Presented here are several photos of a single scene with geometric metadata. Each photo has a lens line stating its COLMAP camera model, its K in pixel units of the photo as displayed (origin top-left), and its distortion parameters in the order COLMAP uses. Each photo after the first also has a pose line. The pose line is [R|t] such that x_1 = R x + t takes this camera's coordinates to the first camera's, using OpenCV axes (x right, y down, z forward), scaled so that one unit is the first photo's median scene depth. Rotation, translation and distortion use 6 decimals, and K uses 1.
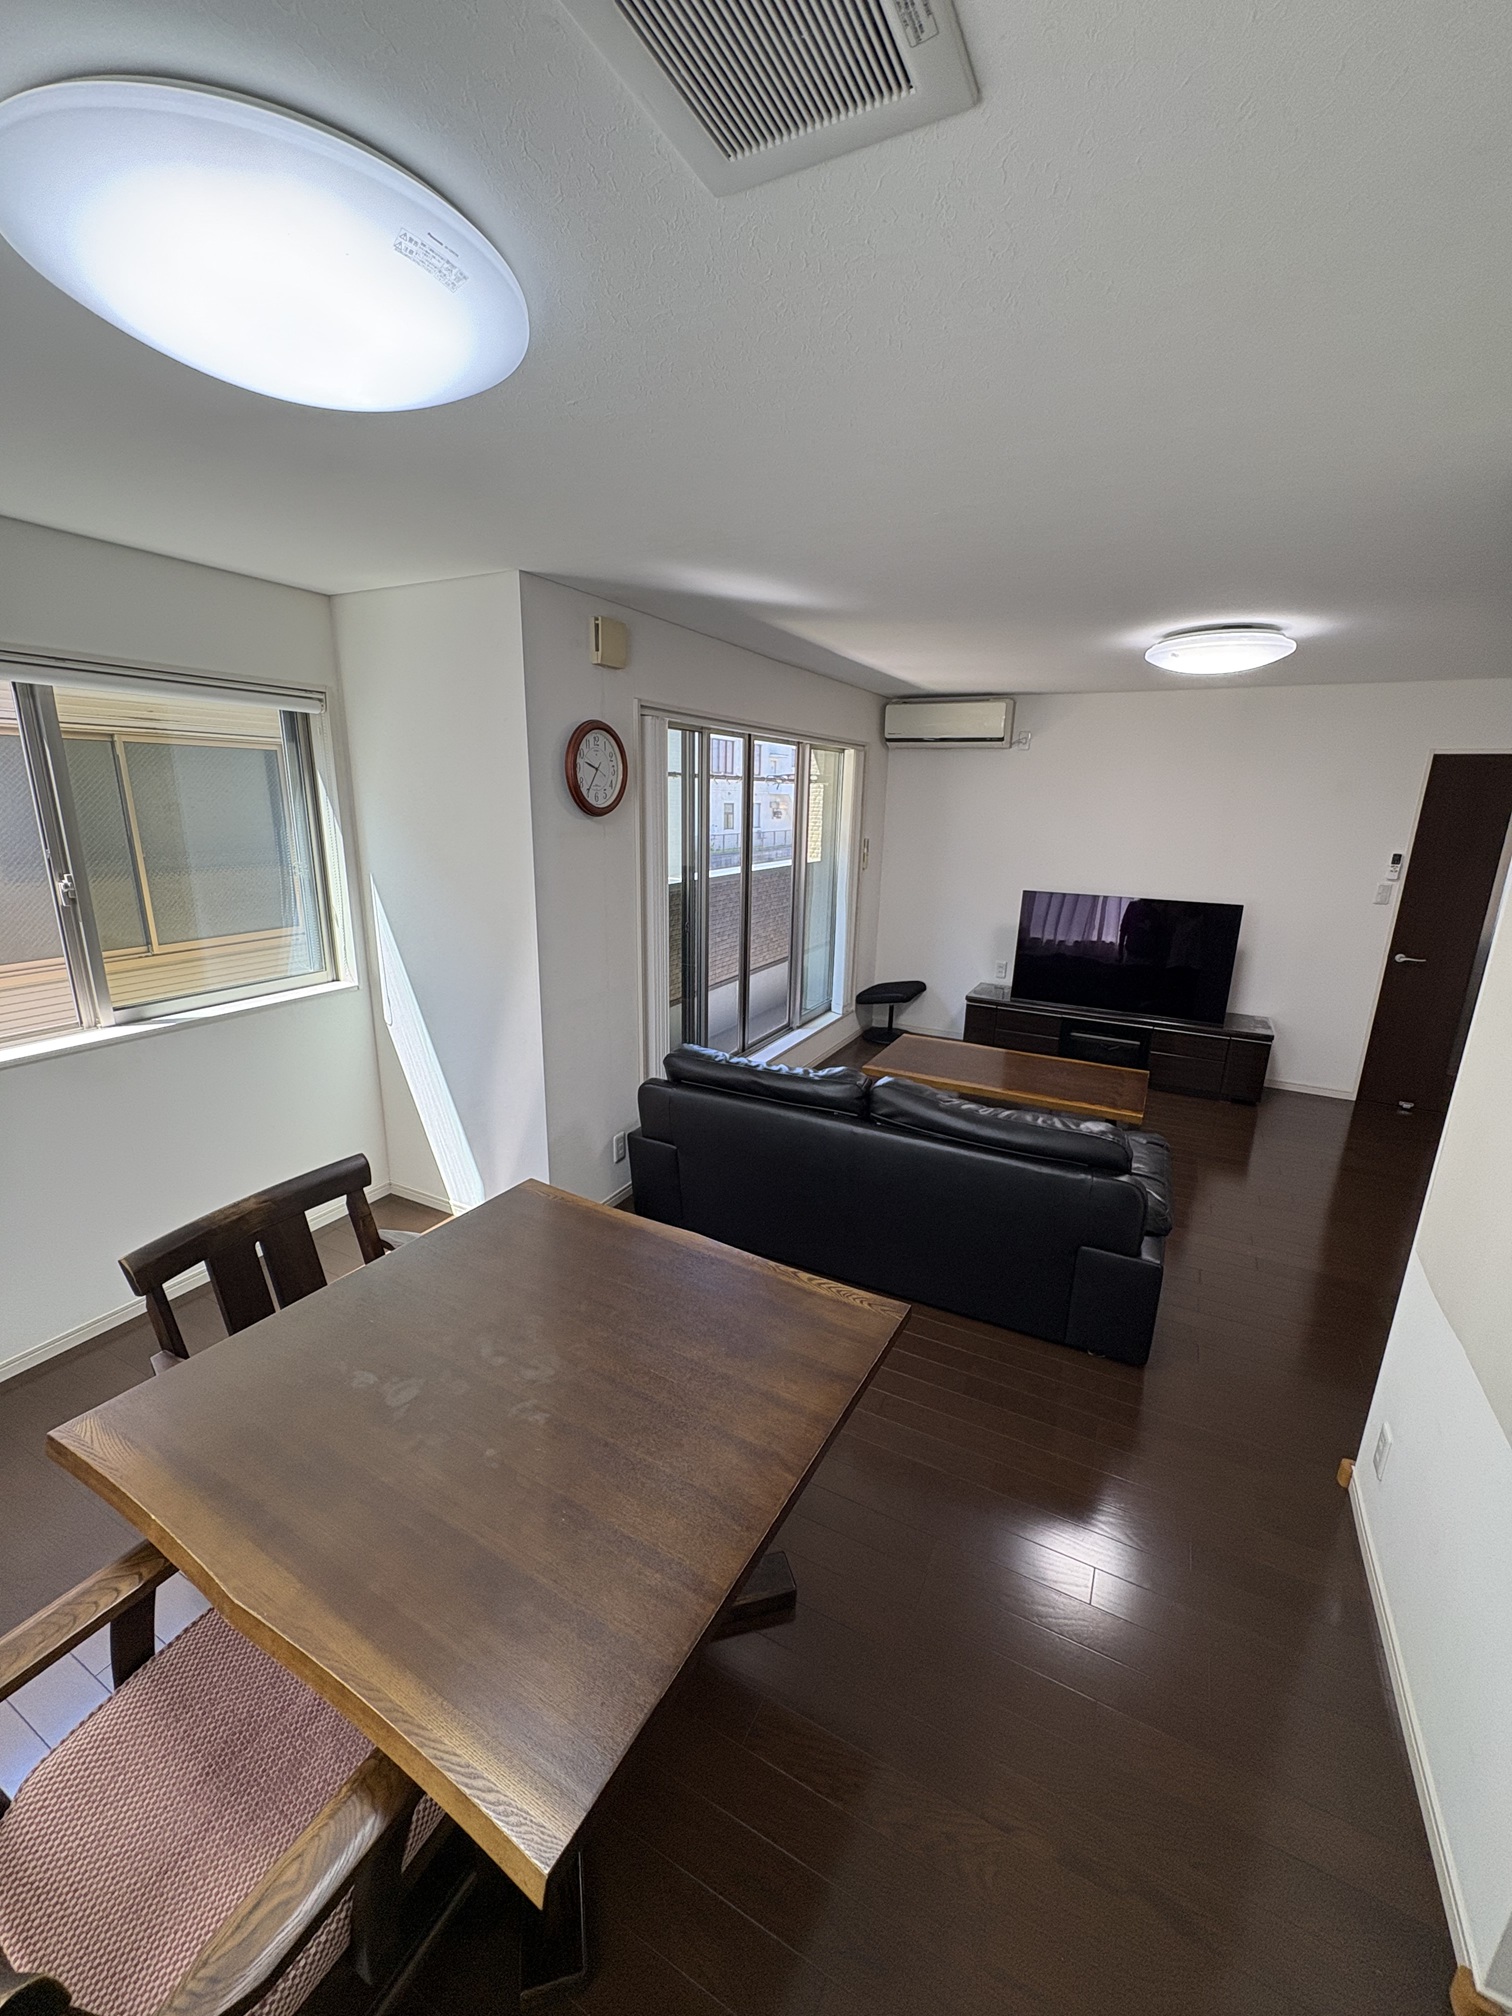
lens RADIAL K [[797.3, 0, 752.4], [0, 797.3, 1005.0], [0, 0, 1]] dist [-0.001779, -0.000101]
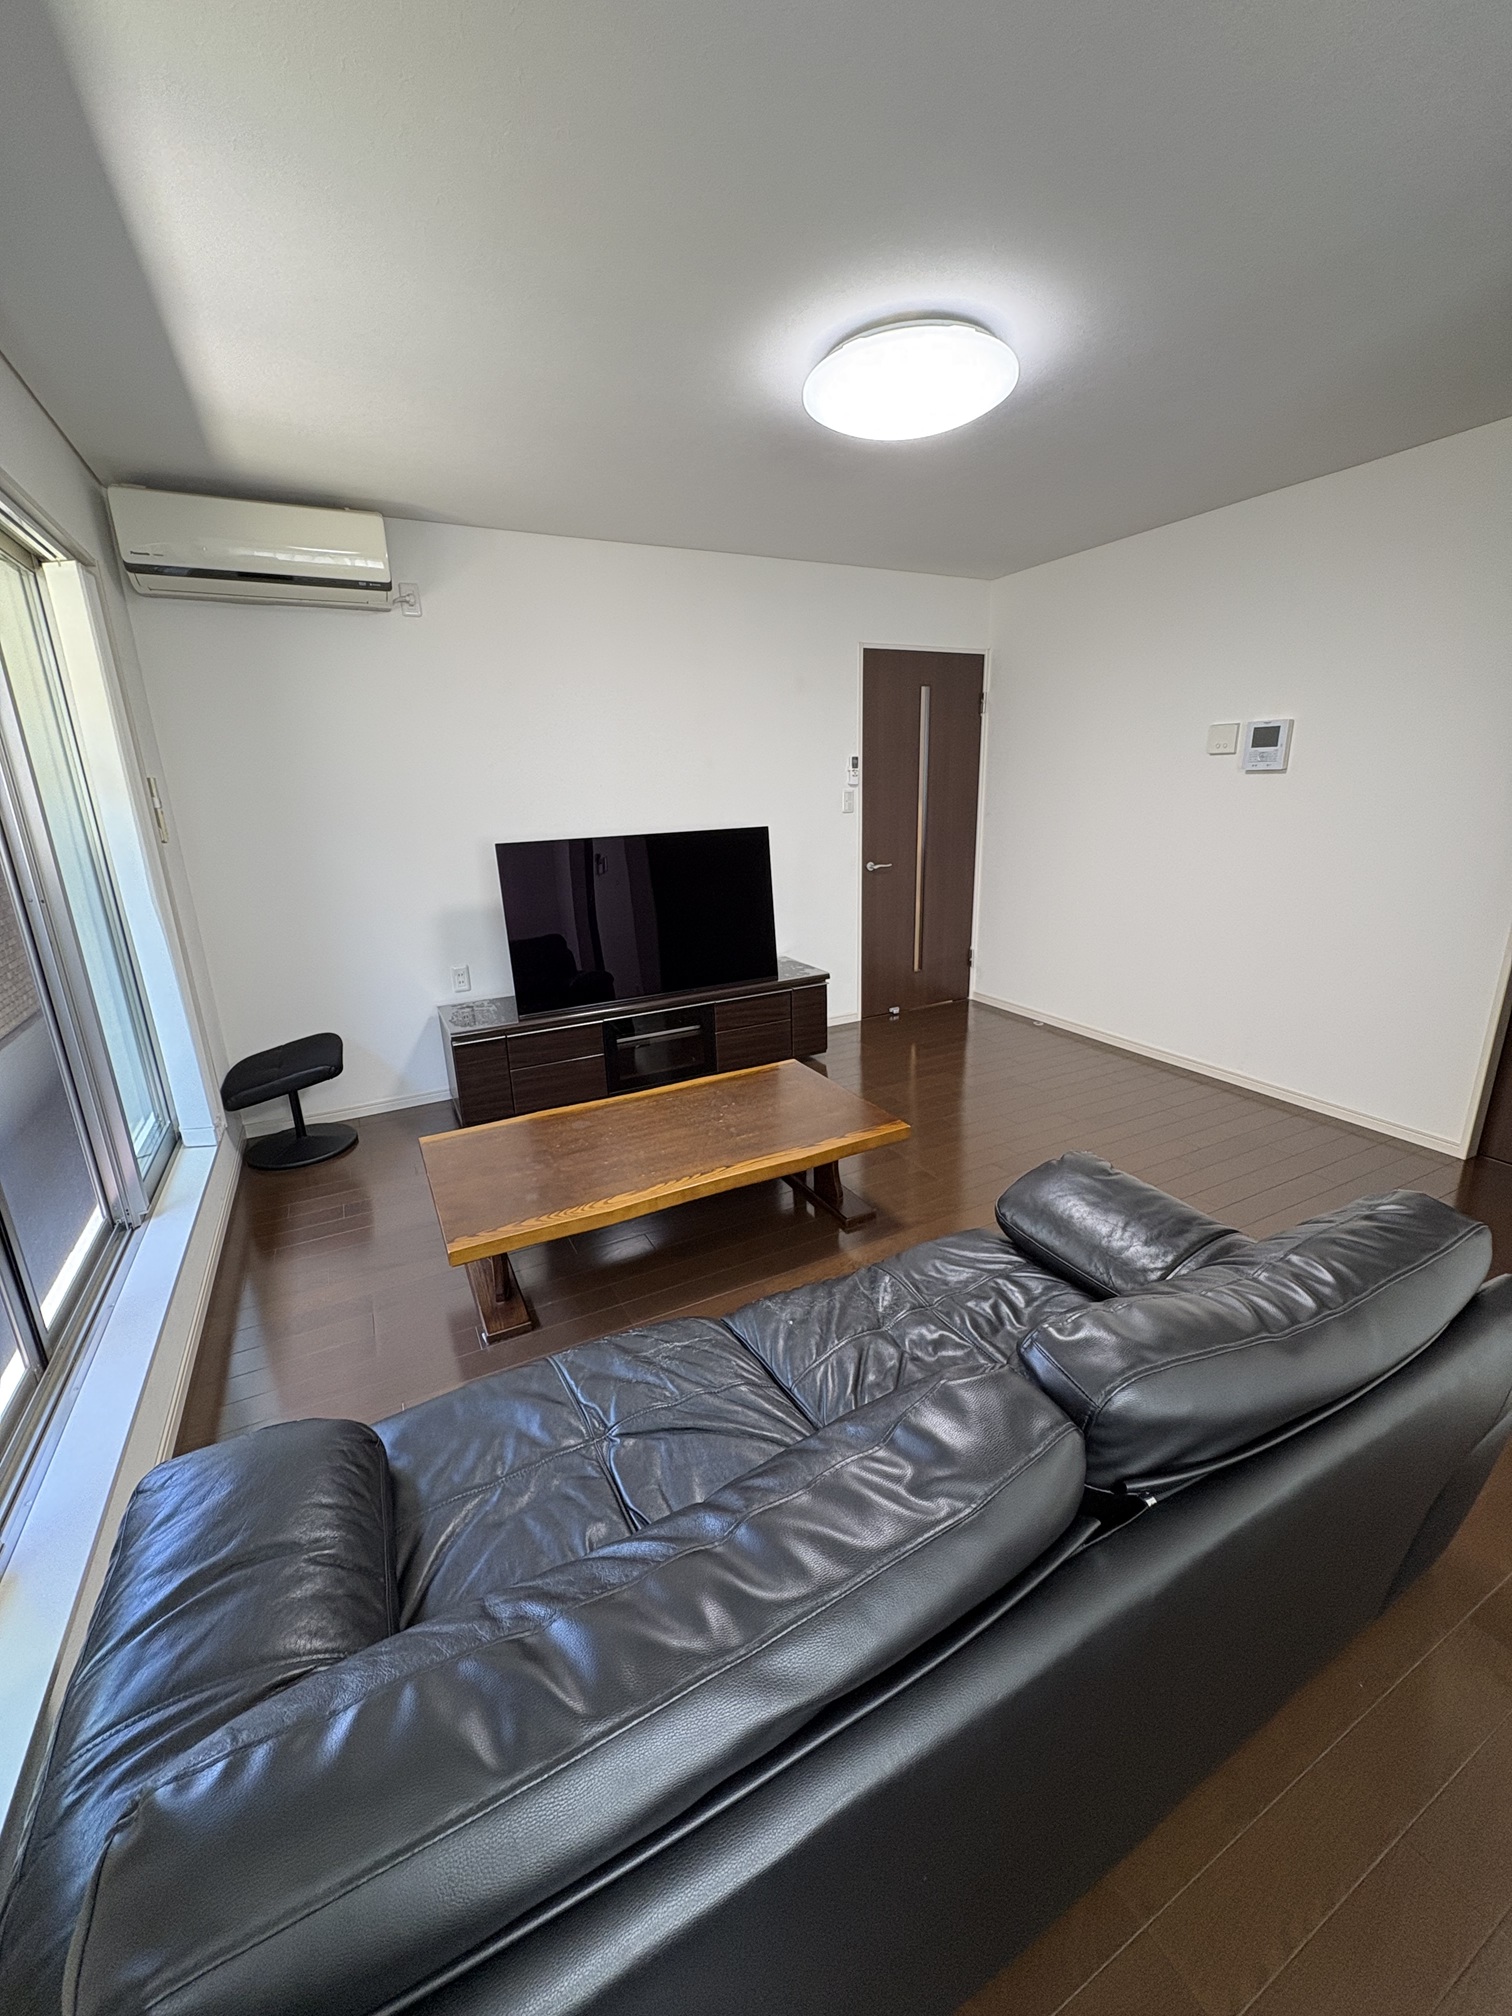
lens RADIAL K [[797.3, 0, 757.6], [0, 797.3, 1010.4], [0, 0, 1]] dist [-0.001779, -0.000101]
pose [[0.571404, -0.267290, 0.775921, -0.058900], [0.249278, 0.957331, 0.146208, -0.060380], [-0.781894, 0.109876, 0.613653, 0.475493]]
